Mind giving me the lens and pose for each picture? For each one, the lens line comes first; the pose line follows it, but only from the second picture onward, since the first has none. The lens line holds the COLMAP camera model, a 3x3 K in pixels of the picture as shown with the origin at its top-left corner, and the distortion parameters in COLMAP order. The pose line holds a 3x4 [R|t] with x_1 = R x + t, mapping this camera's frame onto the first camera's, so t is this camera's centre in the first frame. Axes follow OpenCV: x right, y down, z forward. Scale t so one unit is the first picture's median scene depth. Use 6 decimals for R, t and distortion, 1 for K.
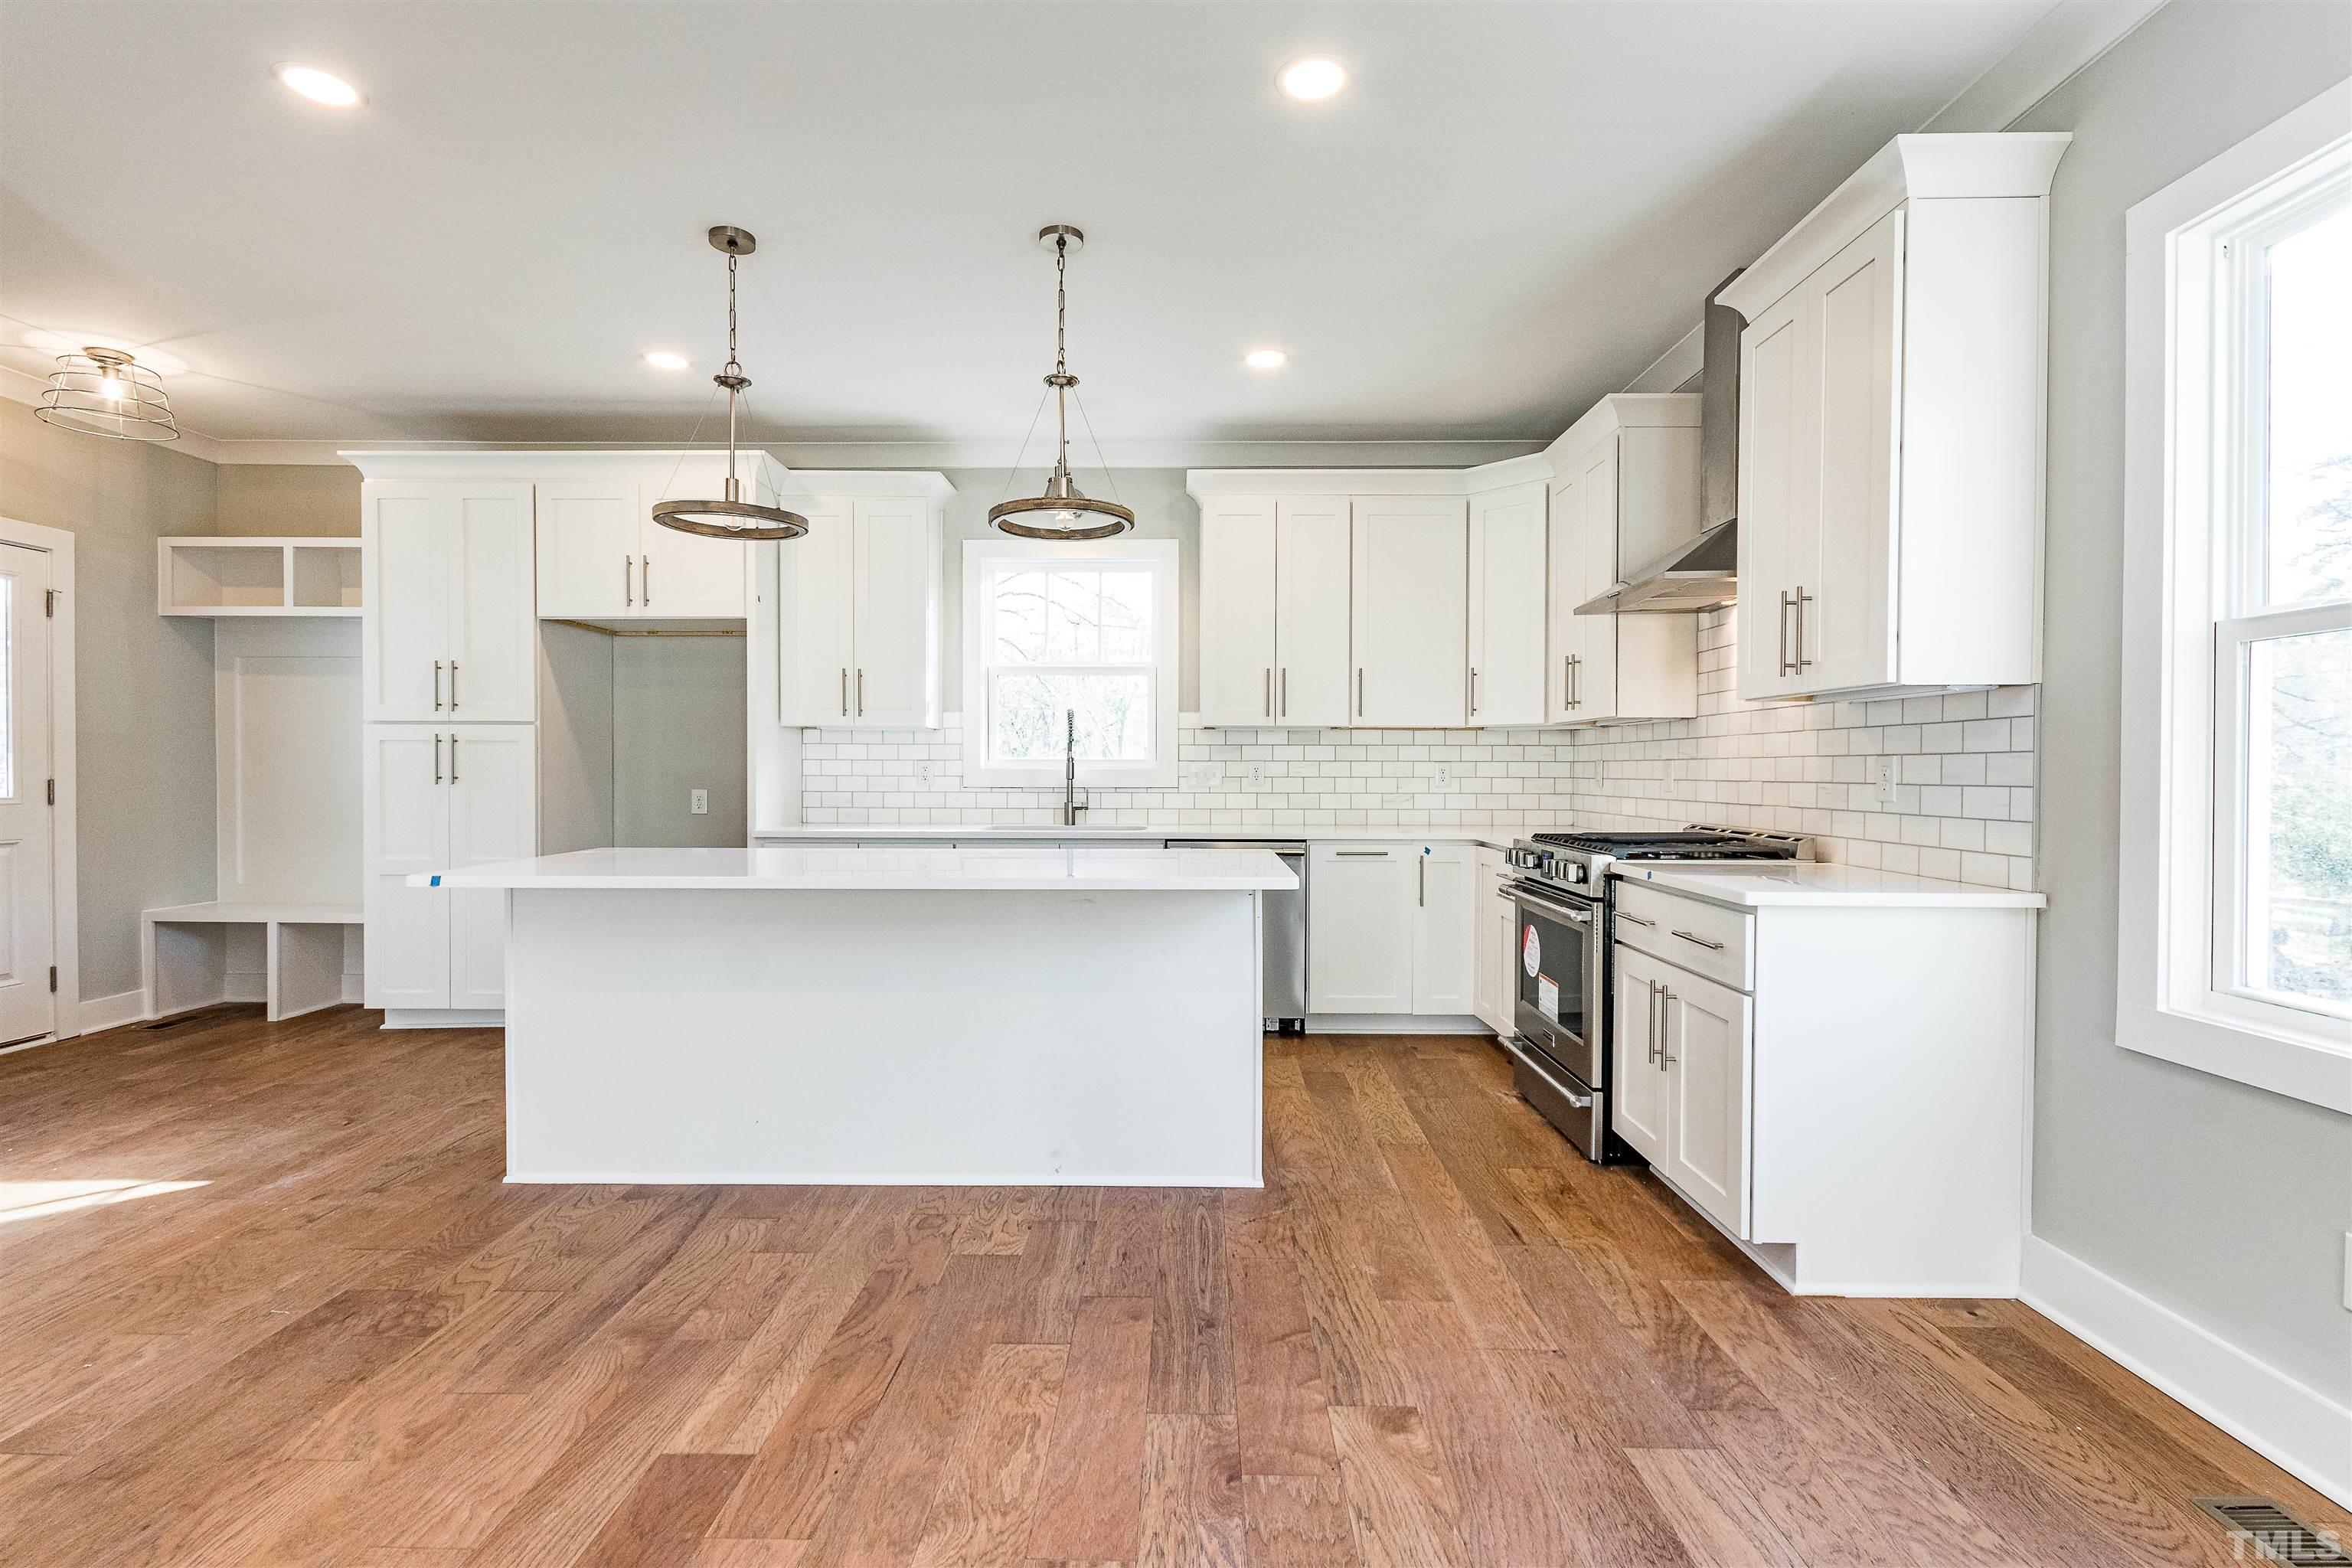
lens RADIAL K [[1078.8, 0, 1177.8], [0, 1078.8, 774.1], [0, 0, 1]] dist [-0.002941, -0.001392]
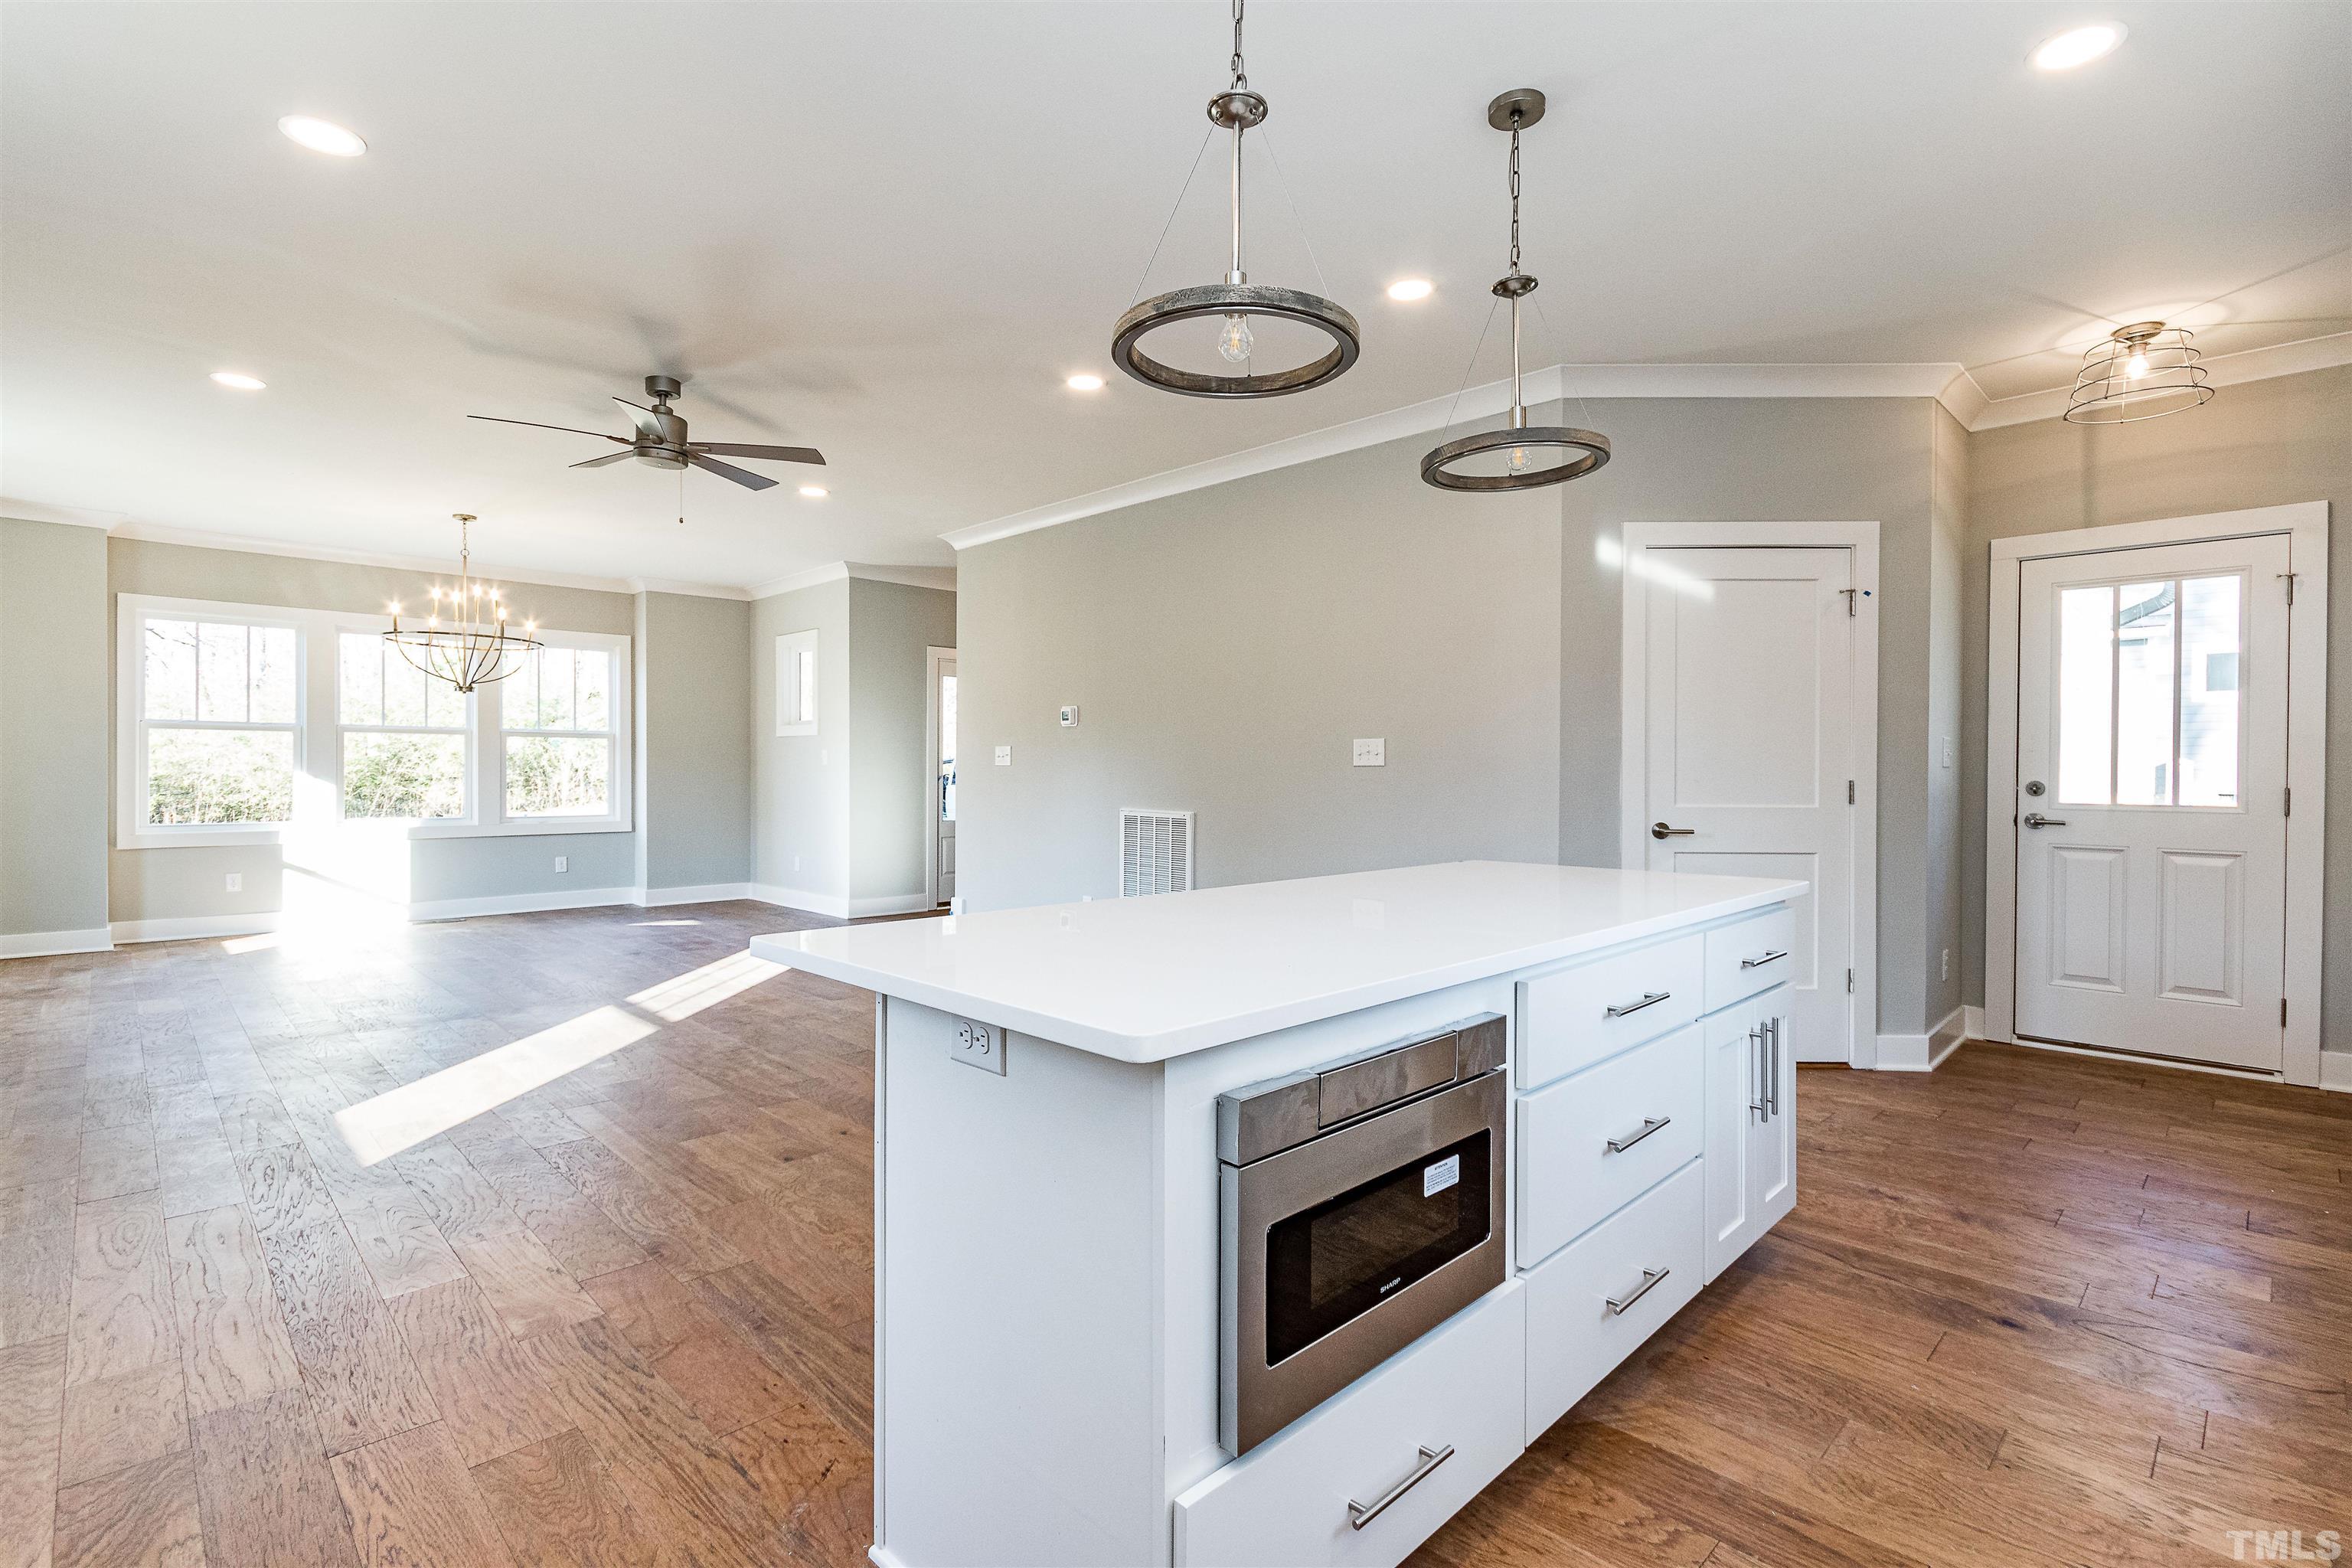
lens RADIAL K [[1078.8, 0, 1175.9], [0, 1078.8, 779.0], [0, 0, 1]] dist [-0.002941, -0.001392]
pose [[-0.700663, 0.004005, -0.713481, 0.435773], [-0.011850, 0.999781, 0.017249, -0.014024], [0.713394, 0.020541, -0.700462, 1.829804]]
